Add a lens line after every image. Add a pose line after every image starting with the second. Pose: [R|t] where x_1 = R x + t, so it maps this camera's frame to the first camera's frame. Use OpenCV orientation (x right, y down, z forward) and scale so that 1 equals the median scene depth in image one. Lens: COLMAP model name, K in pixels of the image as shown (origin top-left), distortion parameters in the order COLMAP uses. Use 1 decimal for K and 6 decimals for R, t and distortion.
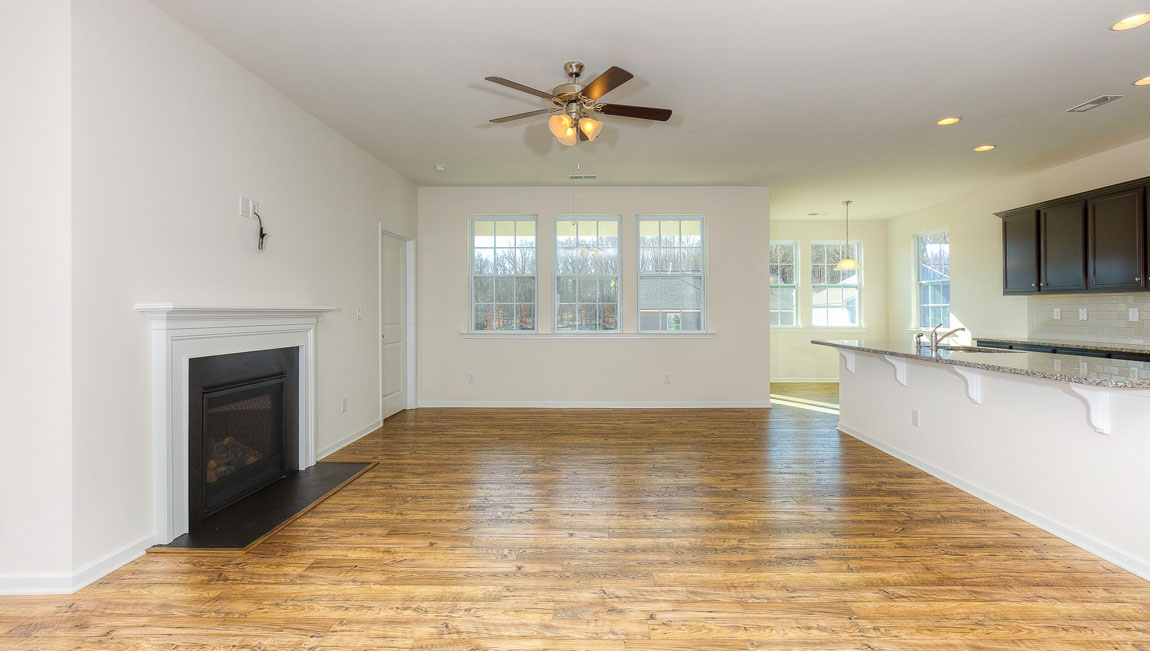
lens RADIAL K [[512.3, 0, 593.1], [0, 512.3, 304.0], [0, 0, 1]] dist [-0.013059, 0.003500]
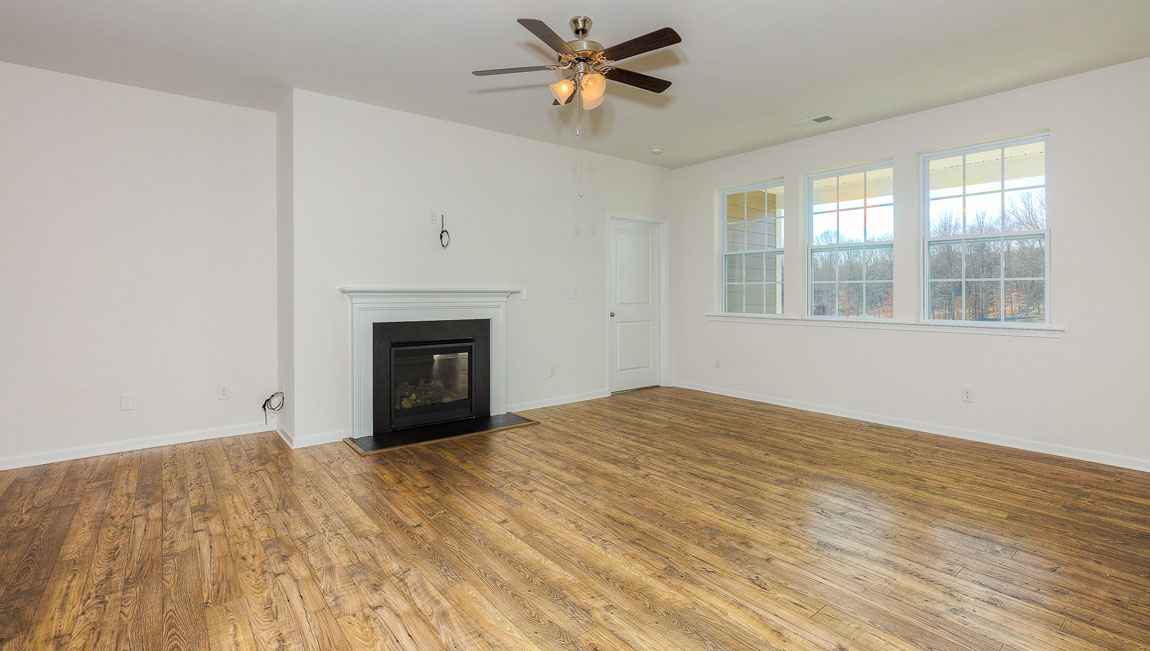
lens RADIAL K [[512.3, 0, 594.8], [0, 512.3, 295.0], [0, 0, 1]] dist [-0.013059, 0.003500]
pose [[0.650147, 0.001528, -0.759807, 0.759013], [0.012066, 0.999851, 0.012335, 0.012060], [0.759713, -0.017187, 0.650031, 0.477355]]
